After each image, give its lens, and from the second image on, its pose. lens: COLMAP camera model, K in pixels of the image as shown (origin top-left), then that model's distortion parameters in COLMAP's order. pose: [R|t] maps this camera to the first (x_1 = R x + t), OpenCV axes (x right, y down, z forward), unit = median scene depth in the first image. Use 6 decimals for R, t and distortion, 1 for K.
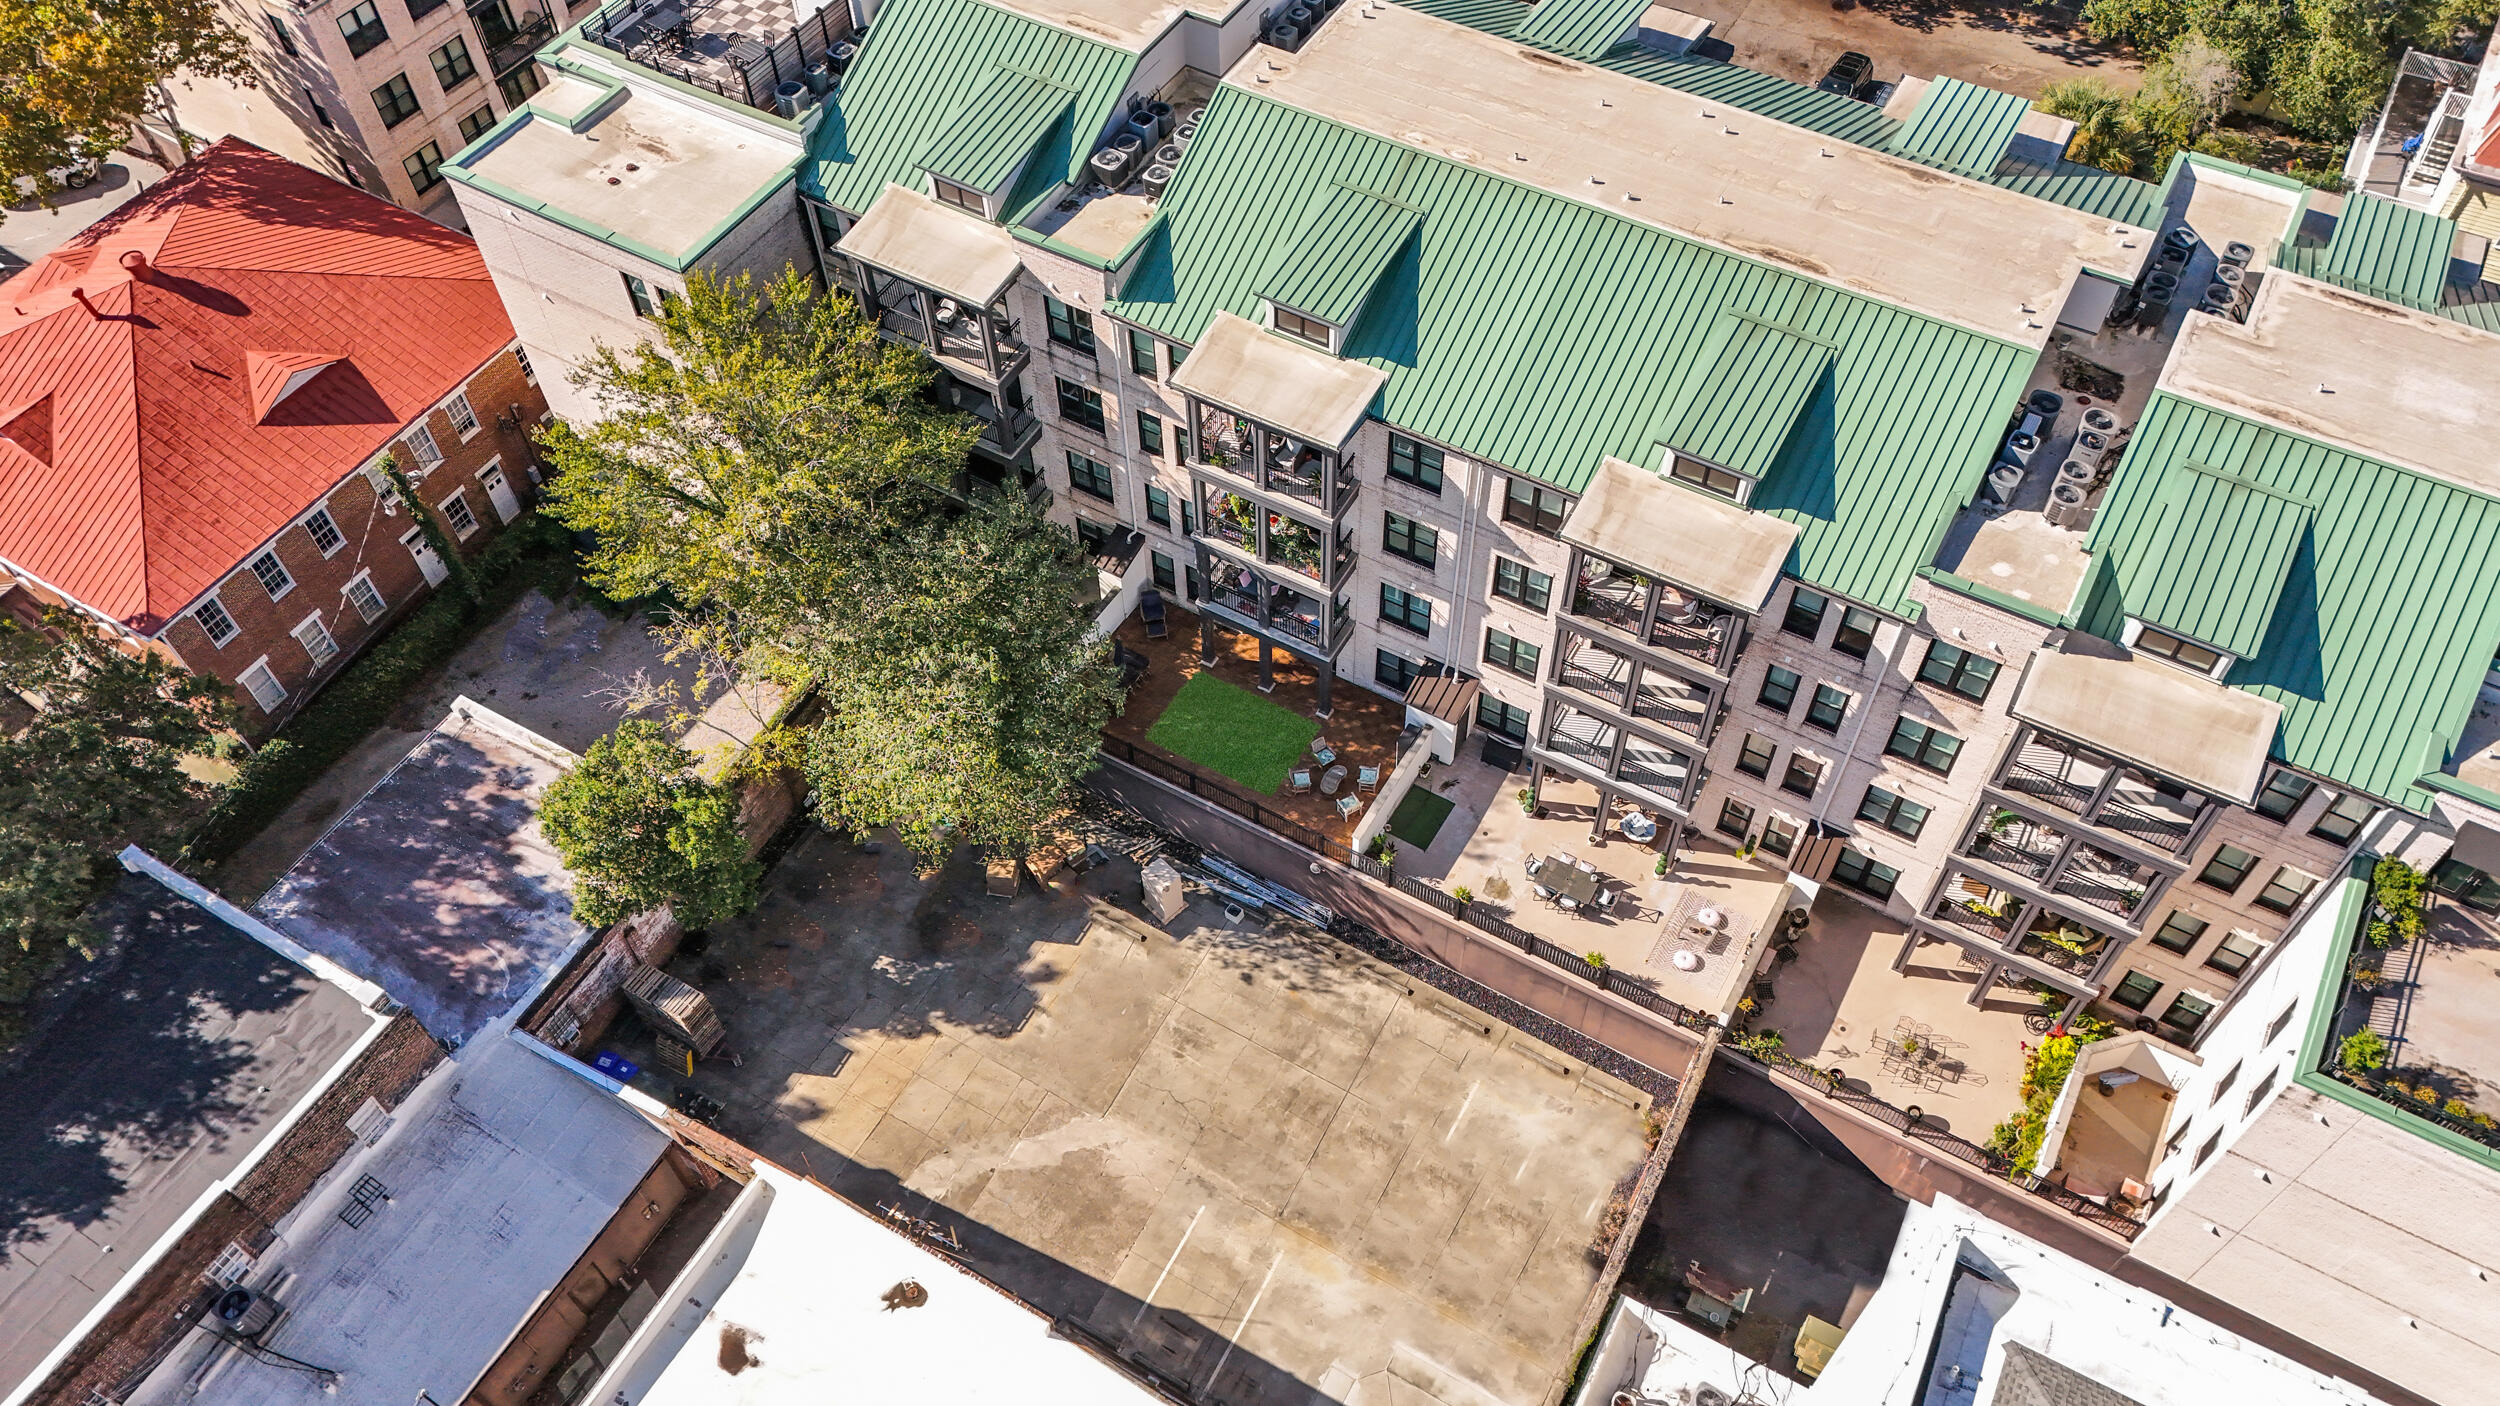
lens RADIAL K [[1815.1, 0, 1250.0], [0, 1815.1, 703.0], [0, 0, 1]] dist [0.051454, -0.053460]
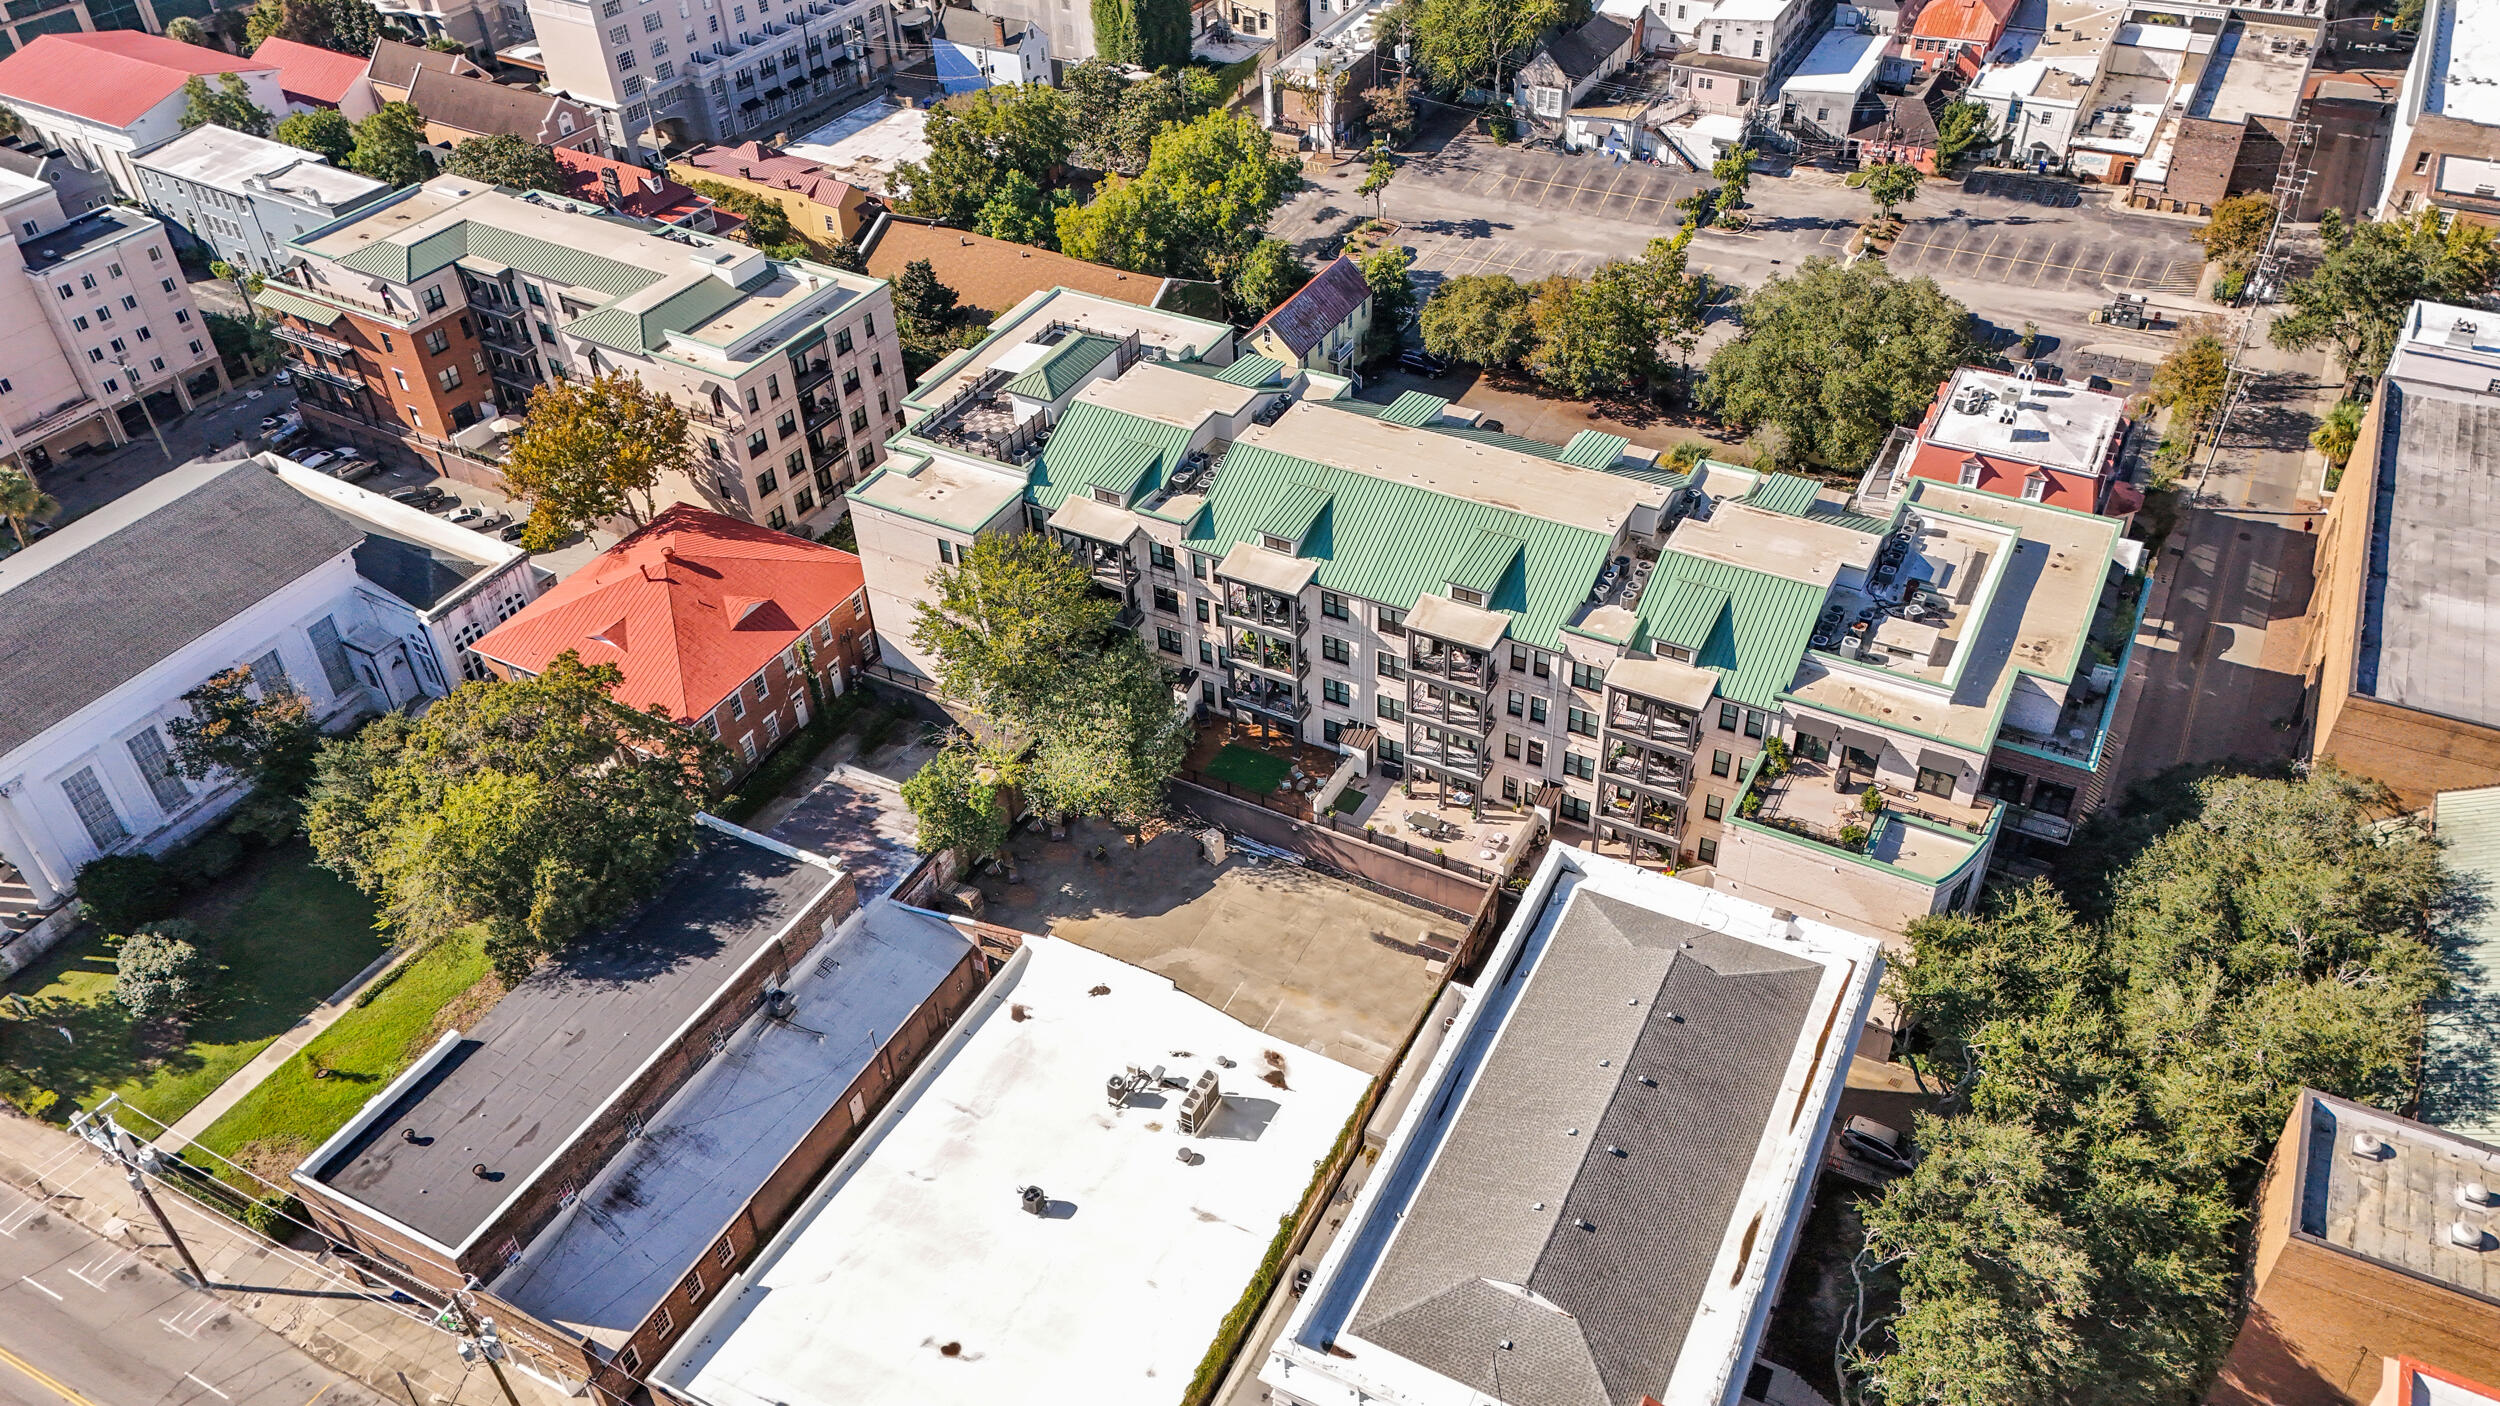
lens RADIAL K [[1815.1, 0, 1250.0], [0, 1815.1, 703.0], [0, 0, 1]] dist [0.051454, -0.053460]
pose [[0.999523, -0.029207, 0.010069, -0.027752], [0.030780, 0.969432, -0.243422, 0.446220], [-0.002651, 0.243616, 0.969868, -0.915248]]
